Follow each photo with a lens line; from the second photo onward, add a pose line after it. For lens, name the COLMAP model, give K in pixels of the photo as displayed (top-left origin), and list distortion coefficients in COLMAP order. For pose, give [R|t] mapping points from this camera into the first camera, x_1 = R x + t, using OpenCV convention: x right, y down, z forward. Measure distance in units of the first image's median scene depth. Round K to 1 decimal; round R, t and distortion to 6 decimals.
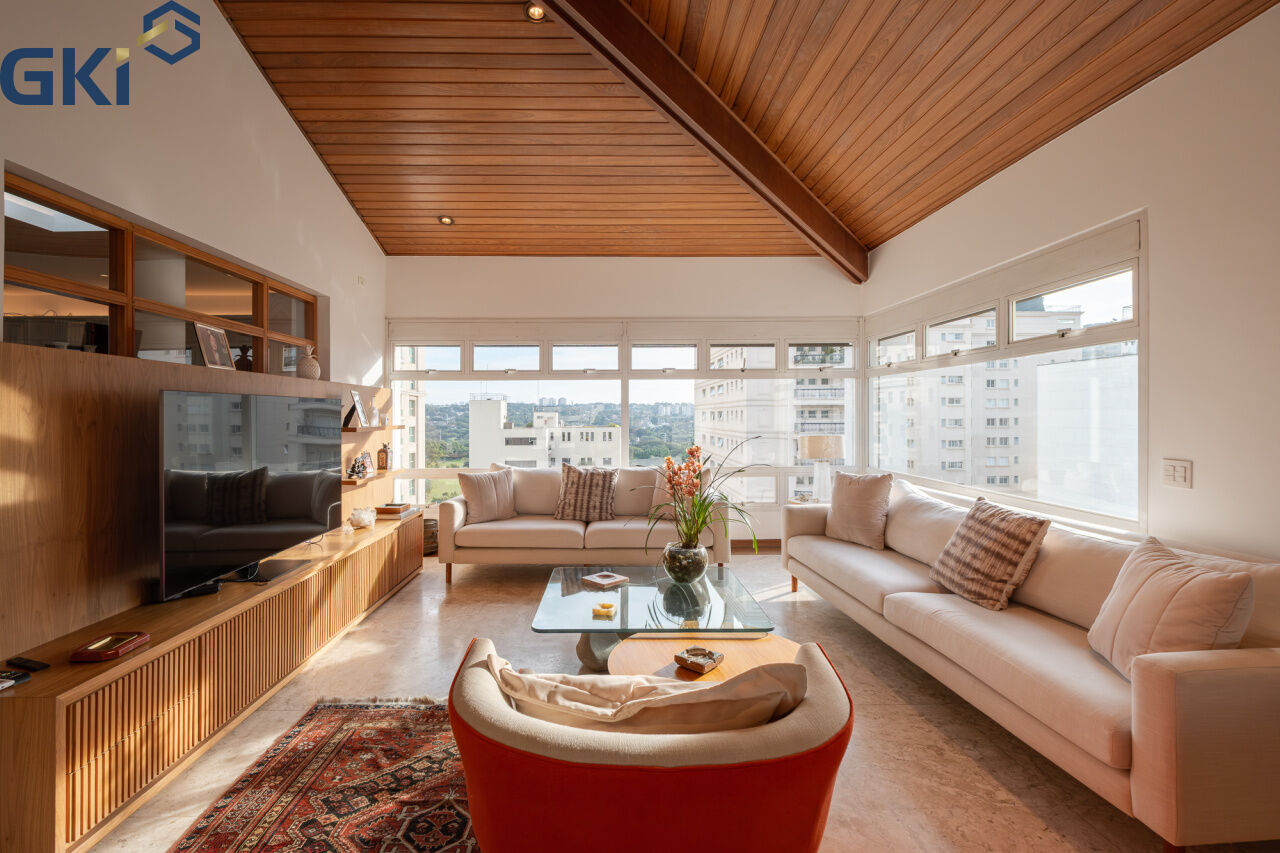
lens RADIAL K [[546.8, 0, 613.5], [0, 546.8, 409.1], [0, 0, 1]] dist [0.016566, -0.000963]
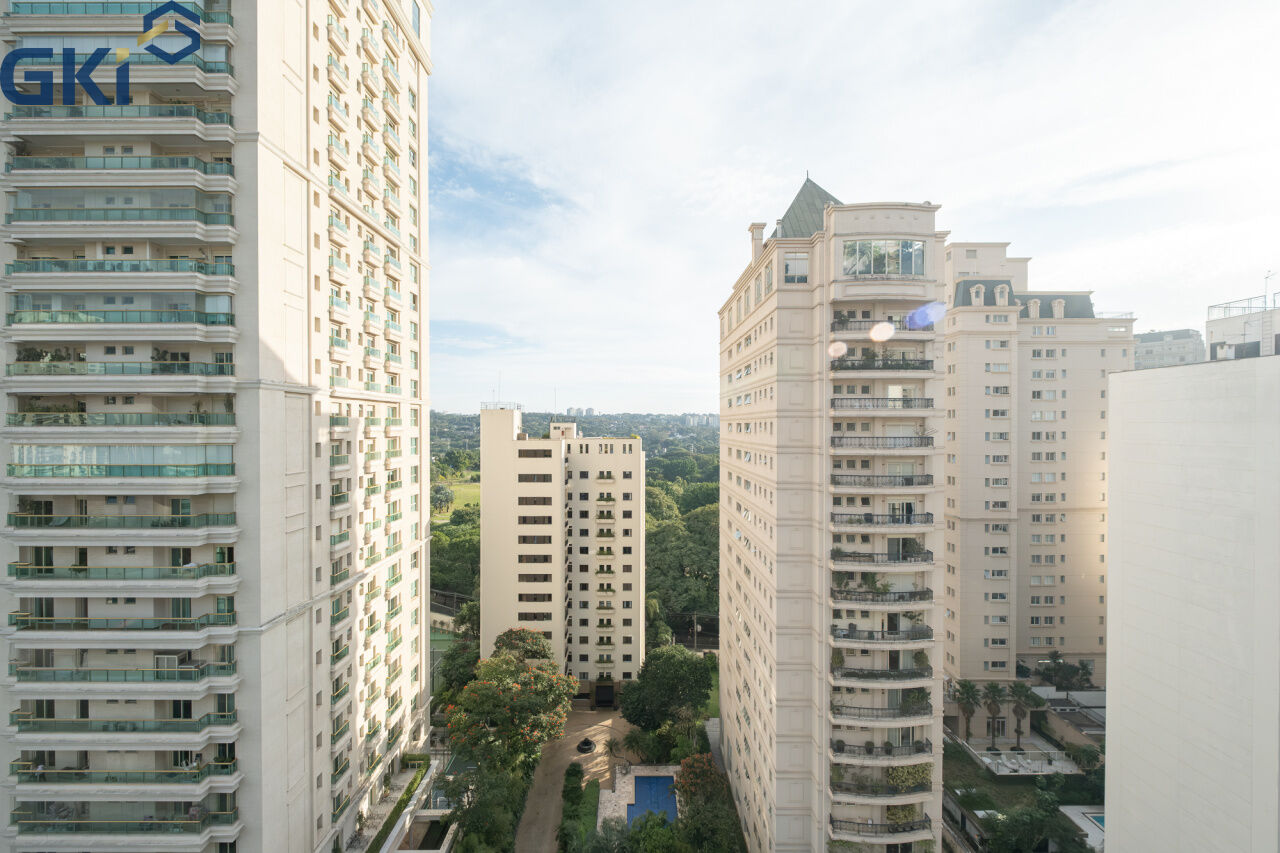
lens RADIAL K [[546.8, 0, 627.9], [0, 546.8, 421.7], [0, 0, 1]] dist [0.016566, -0.000963]
pose [[0.999755, 0.005181, -0.021516, 0.279670], [-0.005108, 0.999981, 0.003420, -0.004645], [0.021534, -0.003309, 0.999763, 1.451859]]
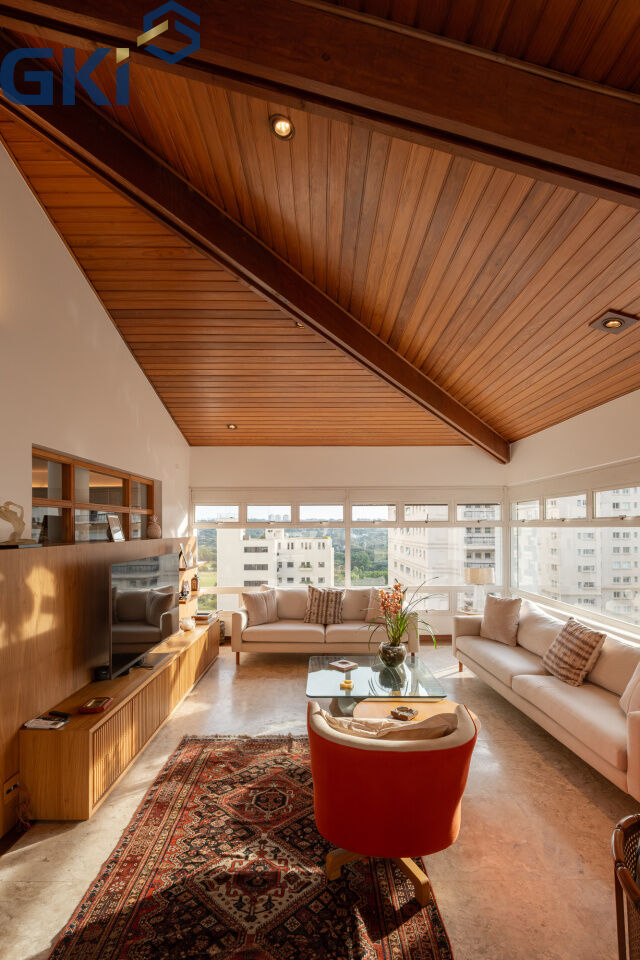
lens RADIAL K [[410.1, 0, 320.5], [0, 410.1, 526.0], [0, 0, 1]] dist [0.016566, -0.000963]
pose [[0.999899, -0.002612, -0.013982, -0.052498], [0.002649, 0.999993, 0.002641, -0.085964], [0.013975, -0.002678, 0.999899, -0.184390]]
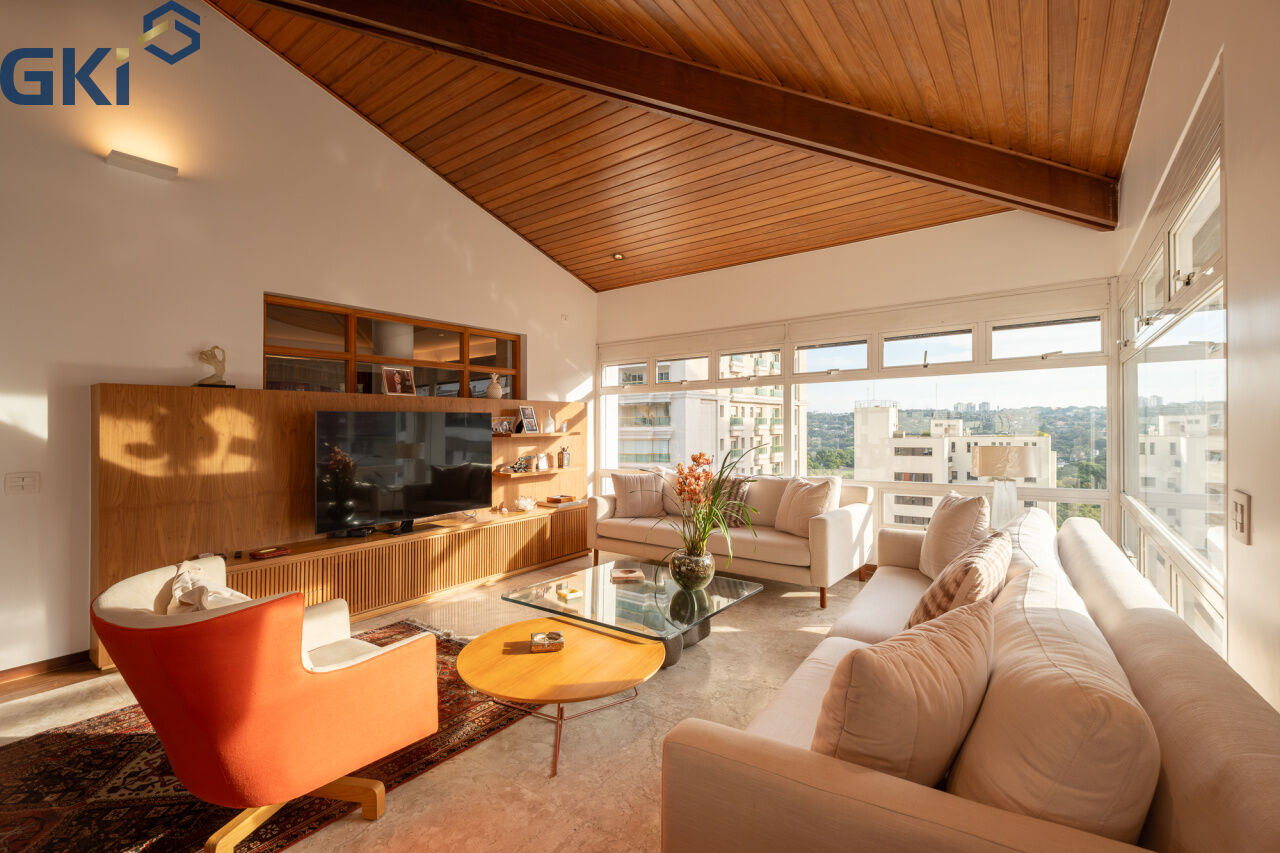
lens RADIAL K [[546.8, 0, 657.5], [0, 546.8, 419.8], [0, 0, 1]] dist [0.016566, -0.000963]
pose [[0.810878, -0.014034, -0.585047, 0.546210], [0.016123, 0.999869, -0.001639, 0.006922], [0.584993, -0.008103, 0.810998, 0.130319]]
